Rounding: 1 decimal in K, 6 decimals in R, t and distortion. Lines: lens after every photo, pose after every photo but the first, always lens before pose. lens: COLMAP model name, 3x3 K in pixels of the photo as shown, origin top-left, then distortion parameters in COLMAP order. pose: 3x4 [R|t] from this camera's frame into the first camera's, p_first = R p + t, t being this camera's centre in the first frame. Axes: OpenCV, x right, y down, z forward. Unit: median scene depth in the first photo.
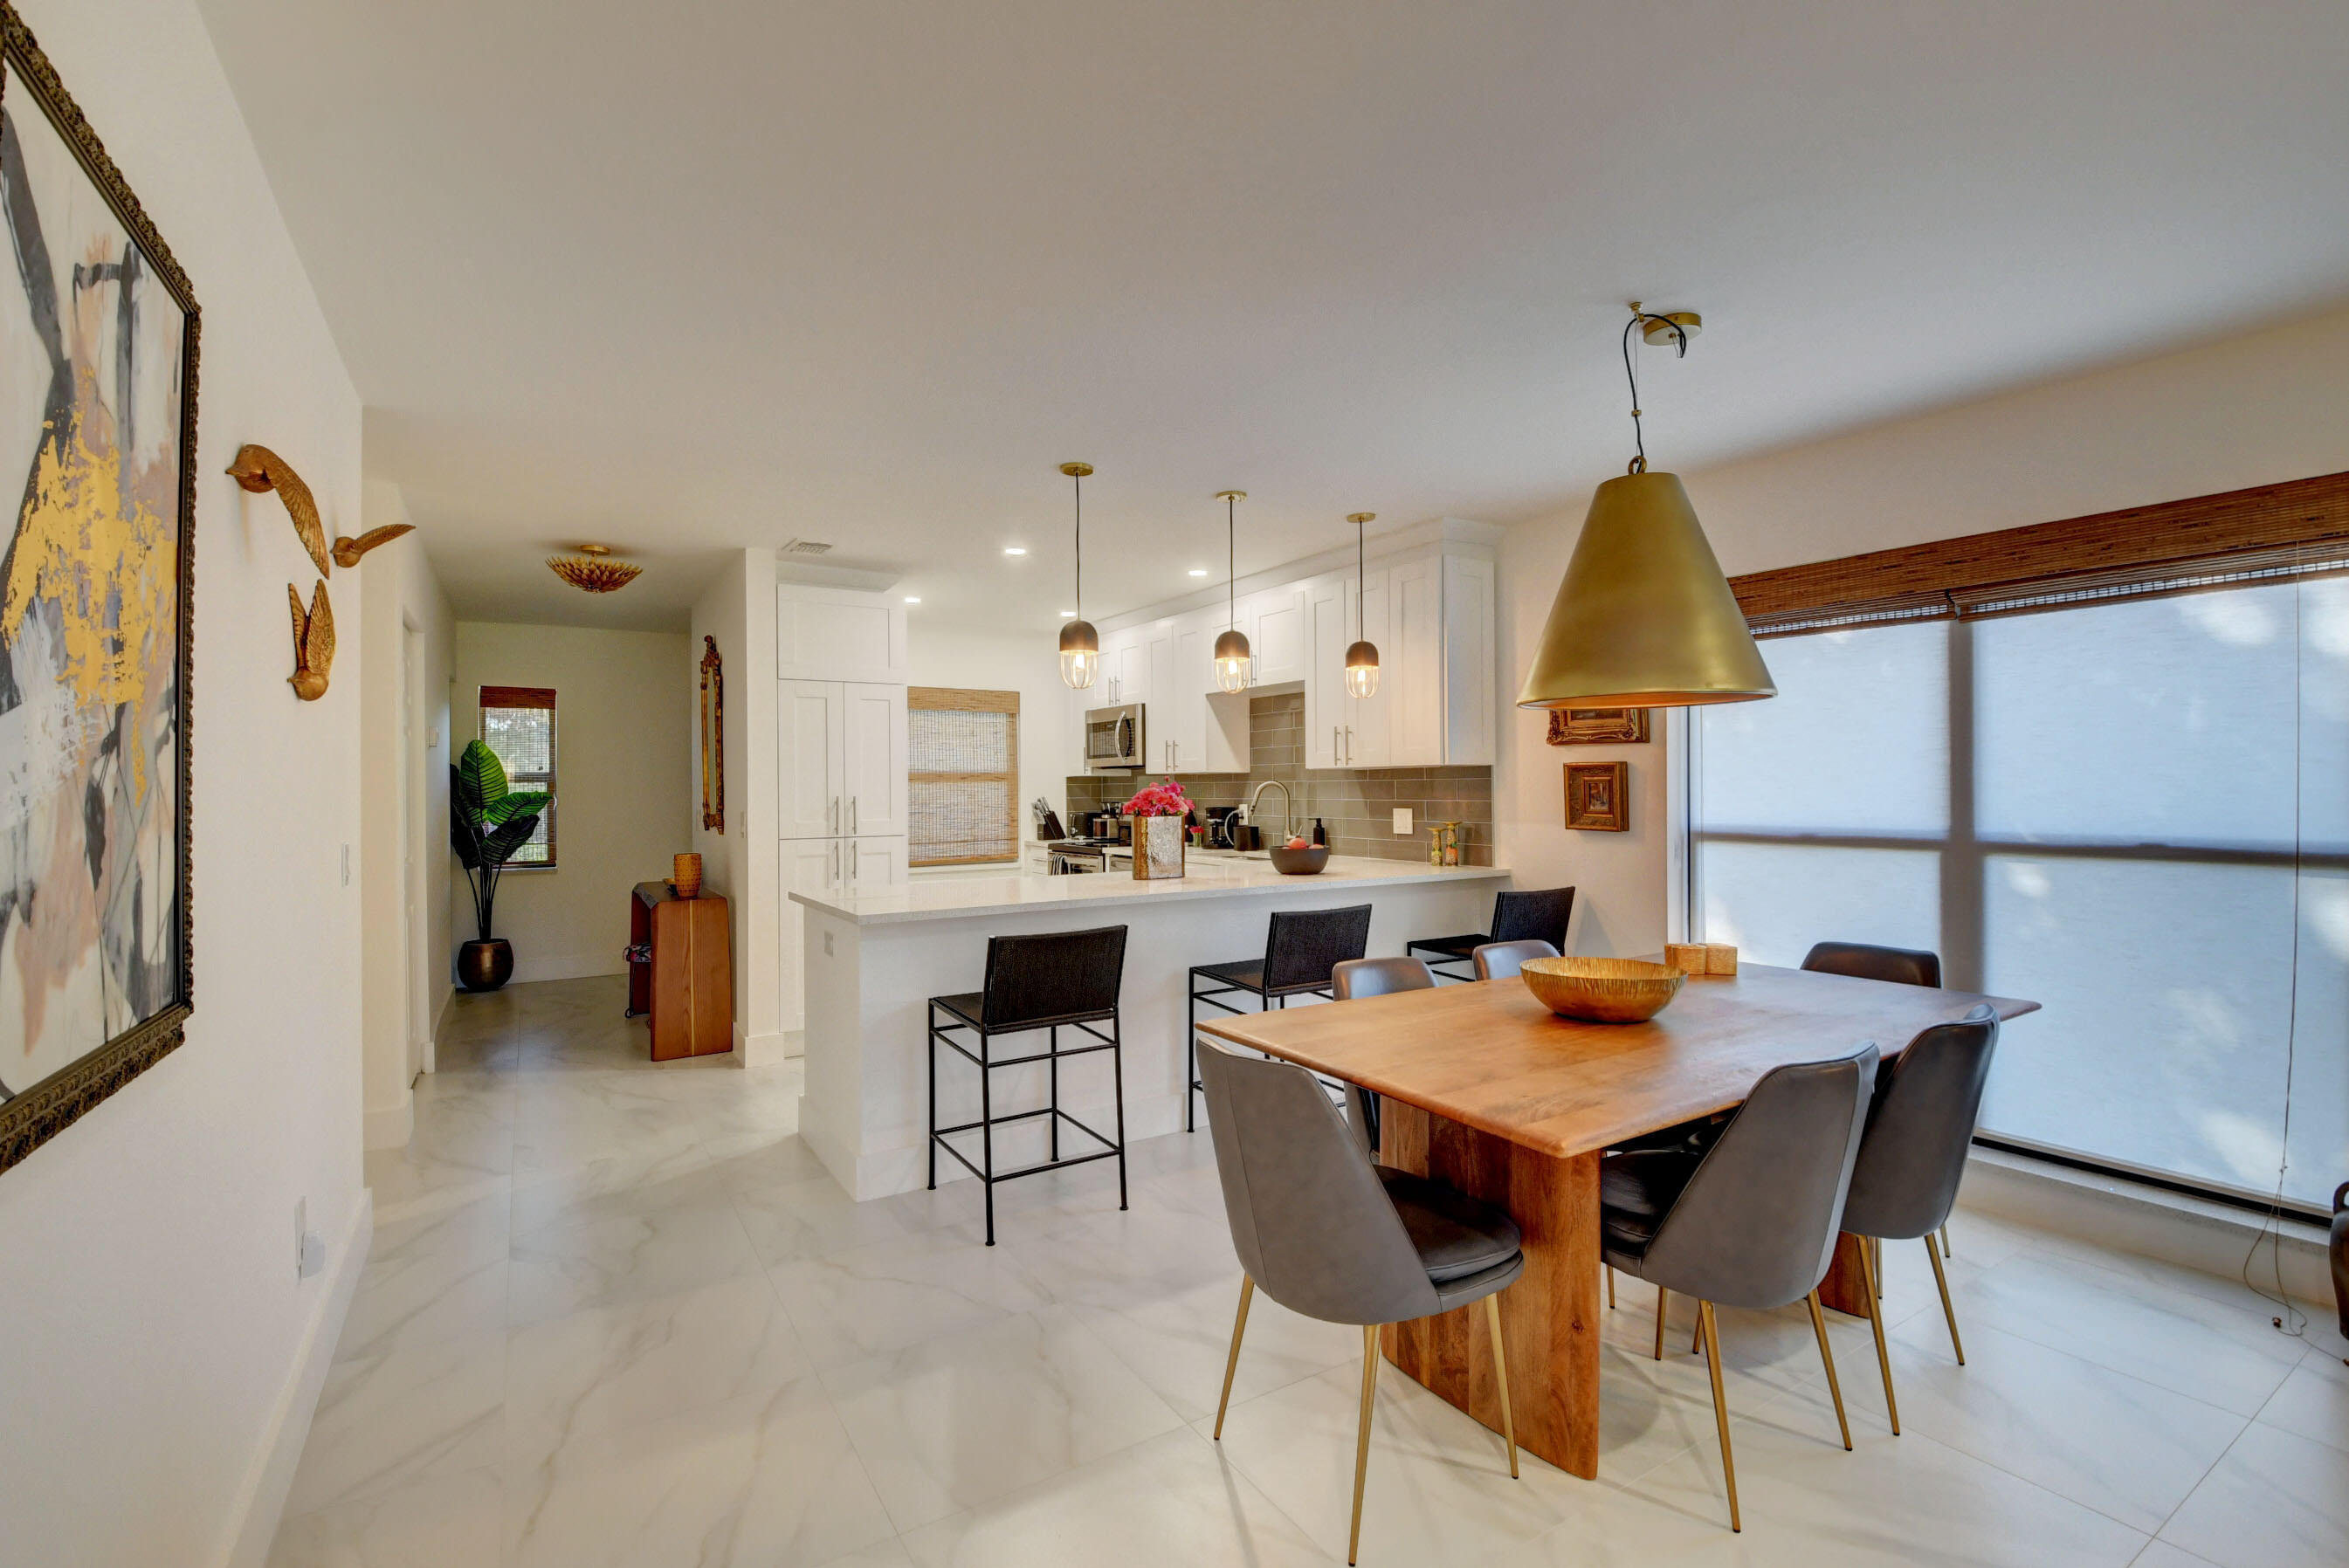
lens RADIAL K [[1034.4, 0, 1171.3], [0, 1034.4, 779.2], [0, 0, 1]] dist [0.030907, -0.041399]
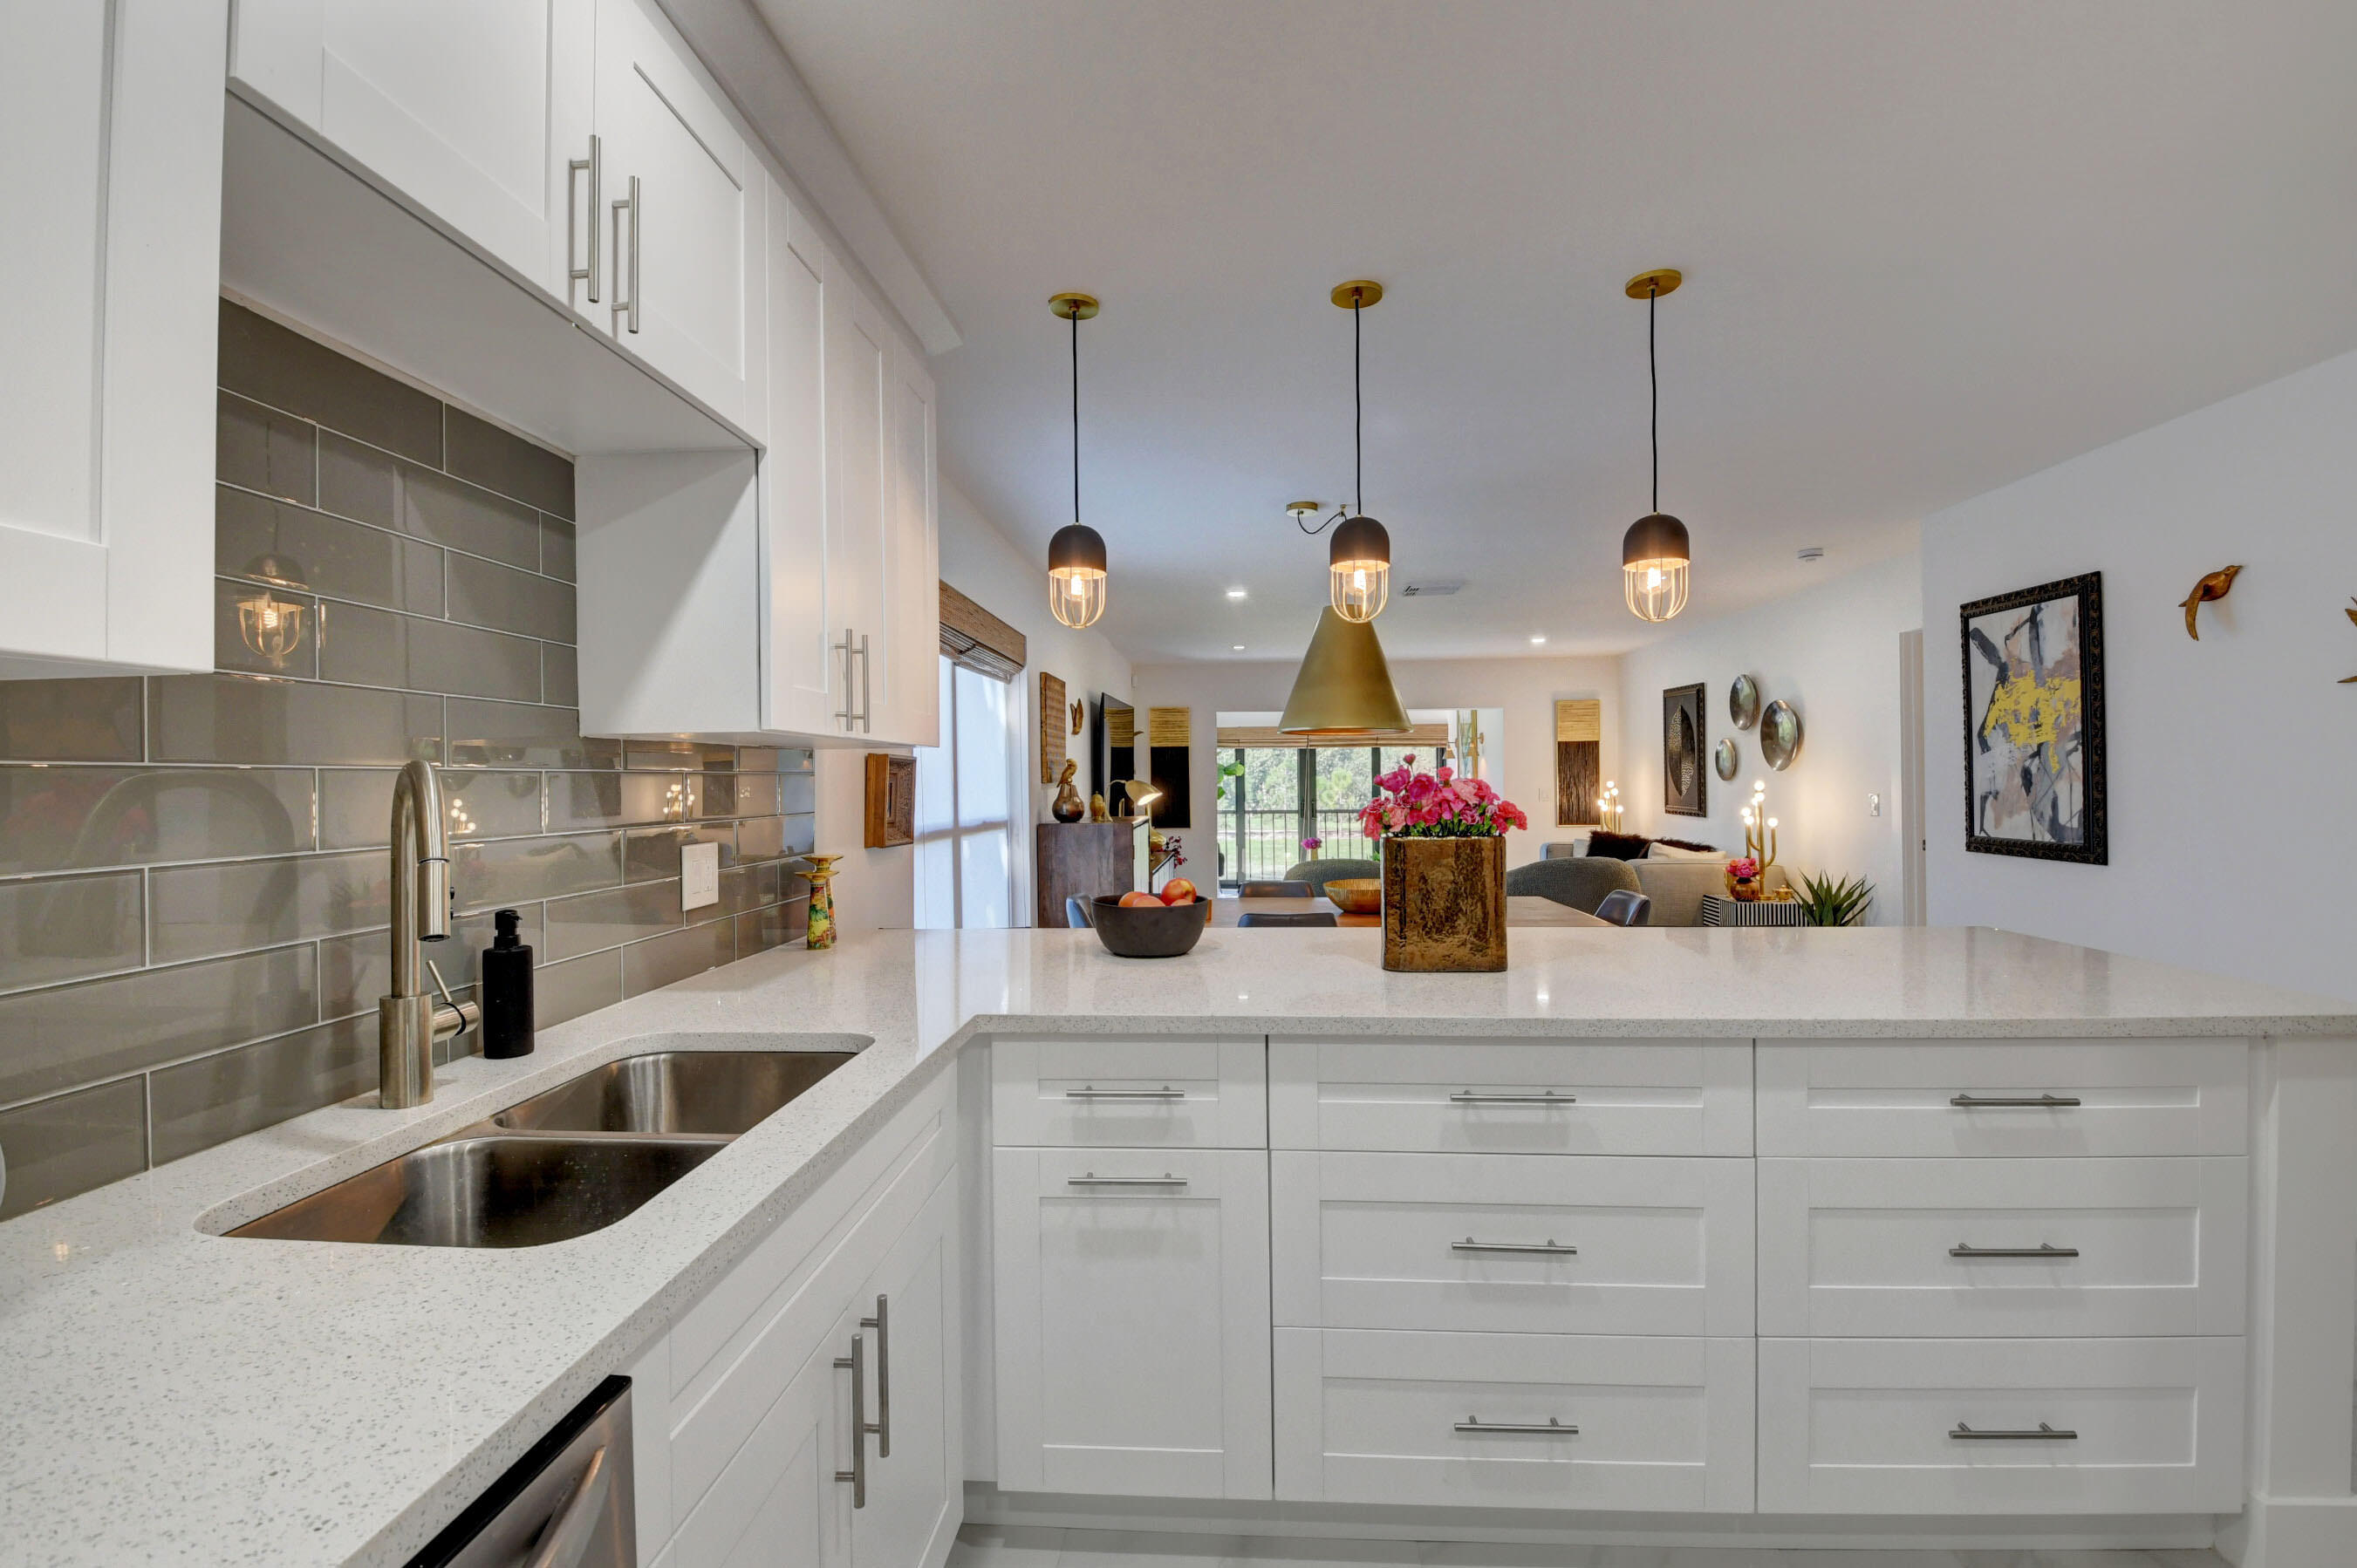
lens RADIAL K [[1036.8, 0, 1179.9], [0, 1036.8, 782.6], [0, 0, 1]] dist [0.013875, -0.022301]
pose [[-0.811650, 0.017727, 0.583874, -0.156480], [0.014528, 0.999843, -0.010161, 0.011126], [-0.583963, 0.000236, -0.811780, 1.188862]]
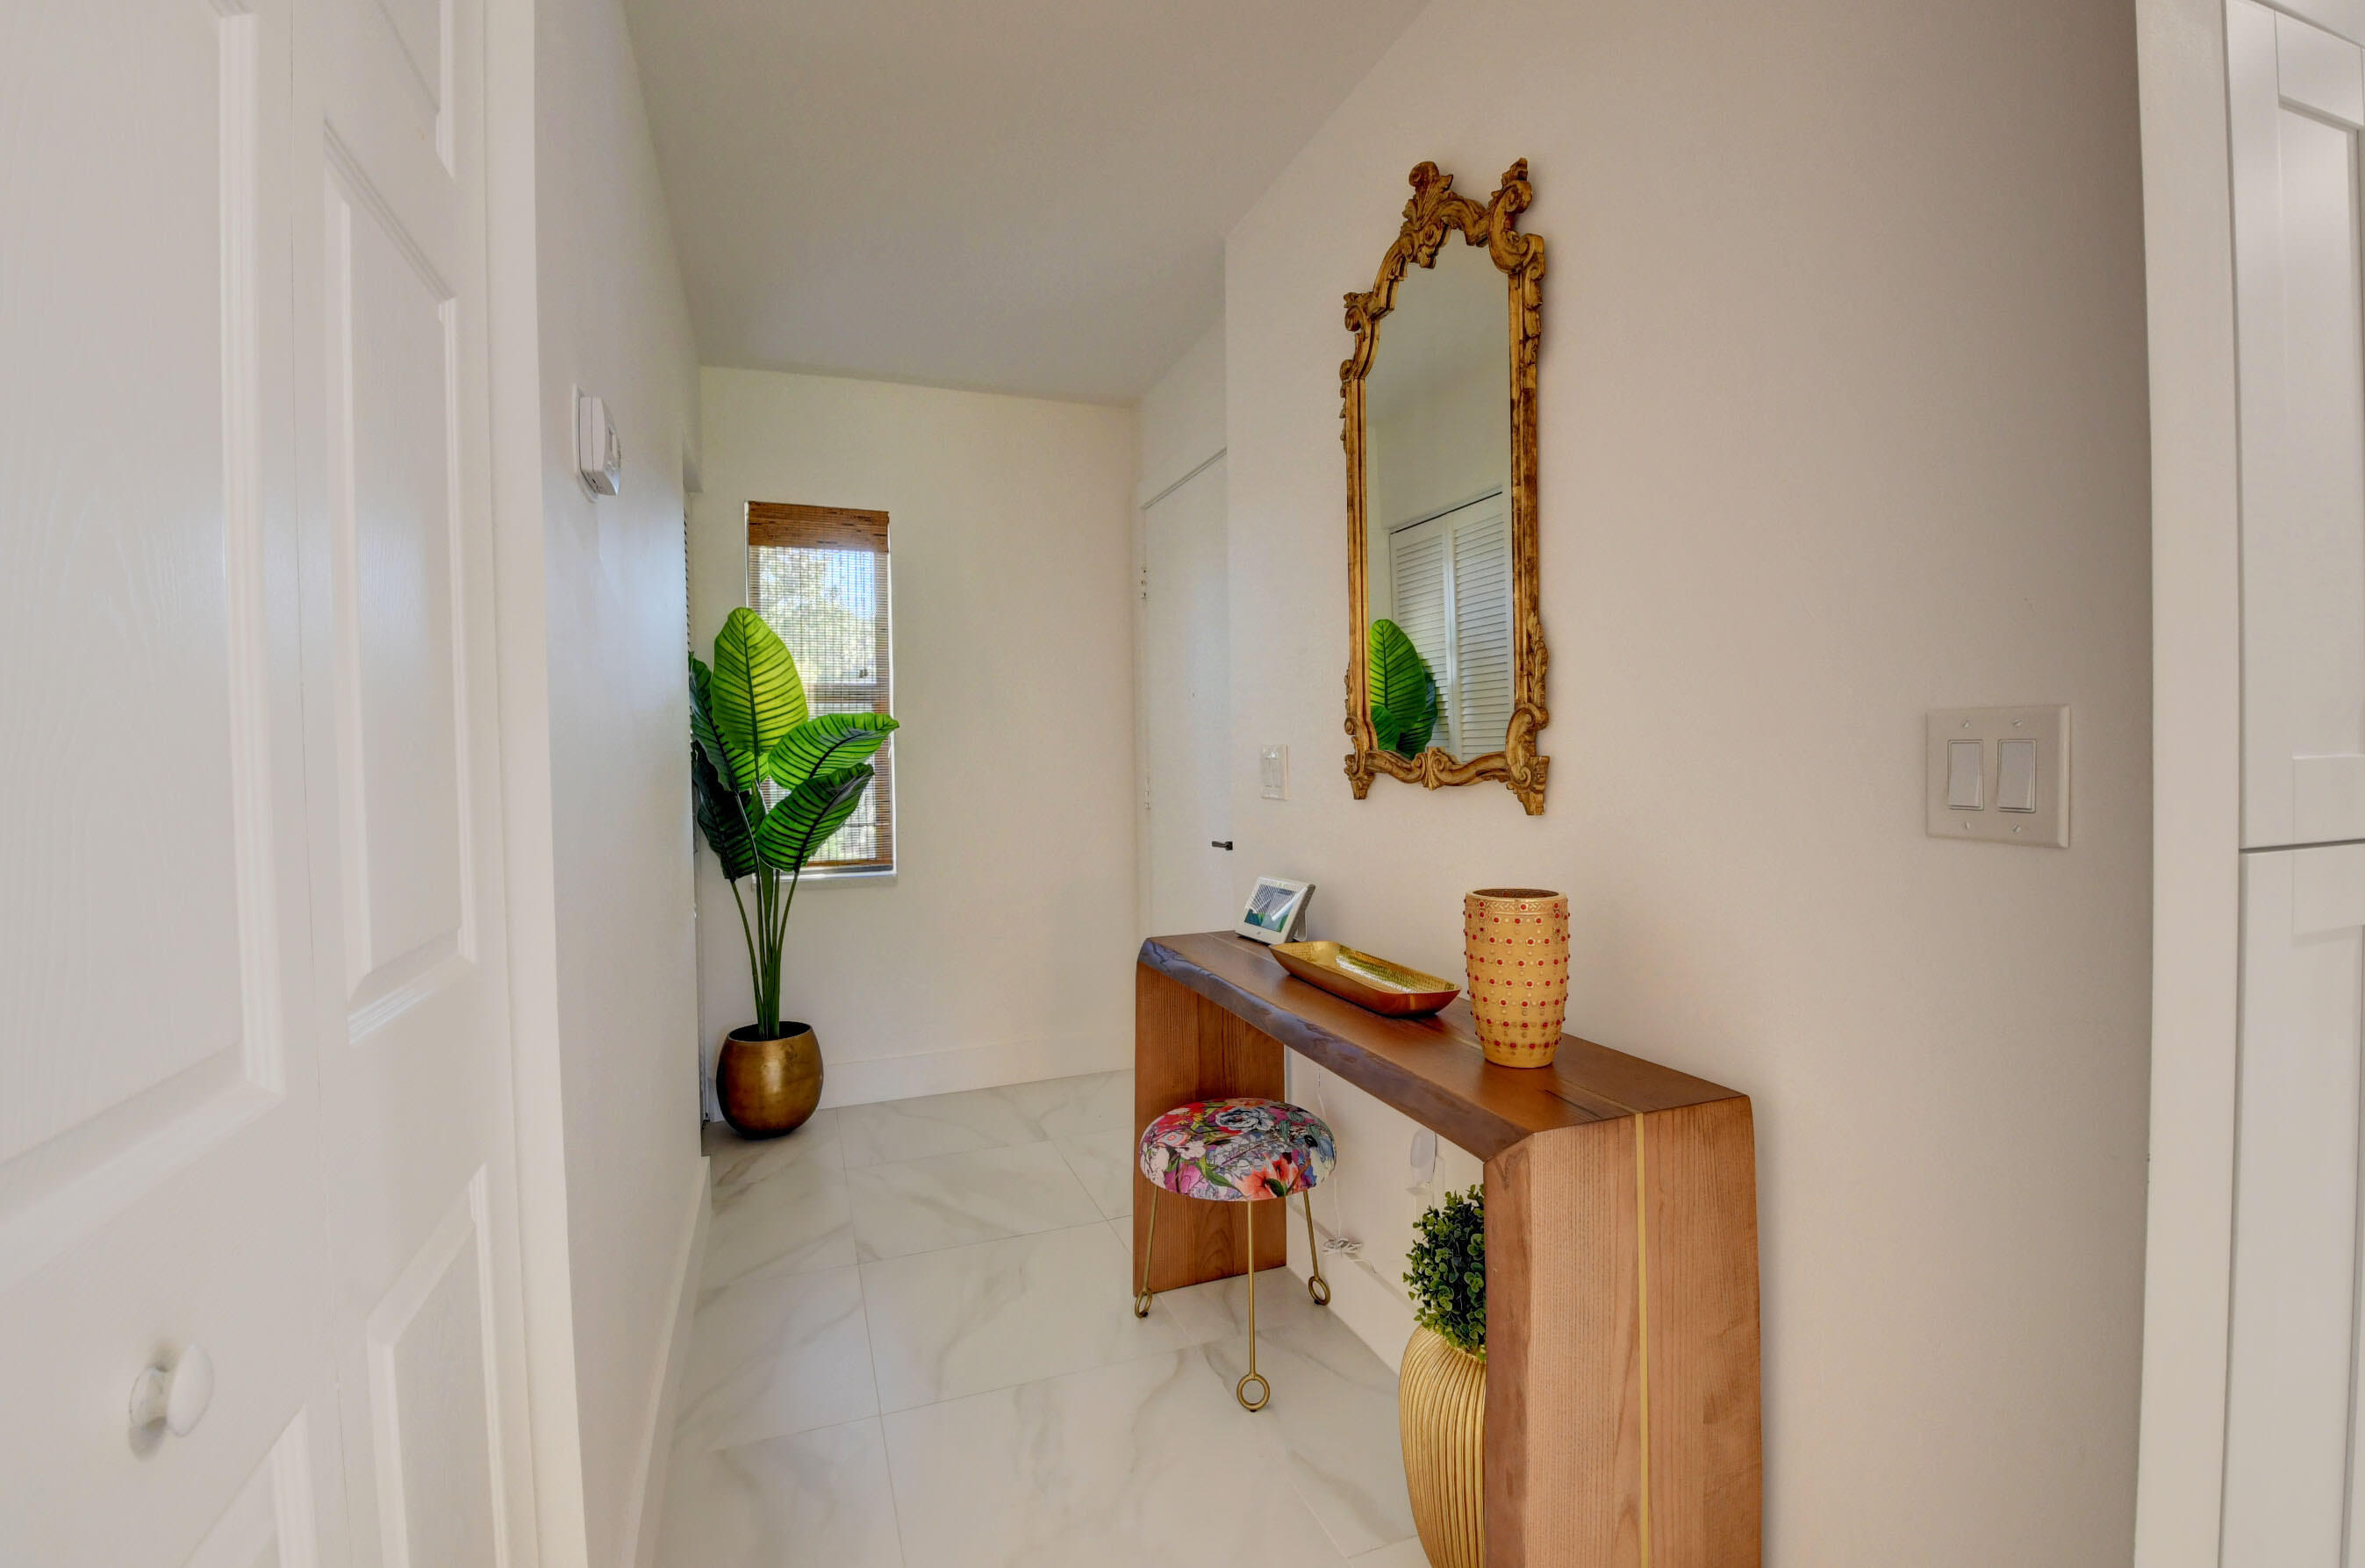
lens RADIAL K [[1037.4, 0, 1182.5], [0, 1037.4, 784.0], [0, 0, 1]] dist [0.014970, -0.020572]
pose [[0.982847, -0.000349, -0.184425, -0.494741], [0.006435, 0.999454, 0.032402, 0.036044], [0.184313, -0.033033, 0.982312, 0.732632]]
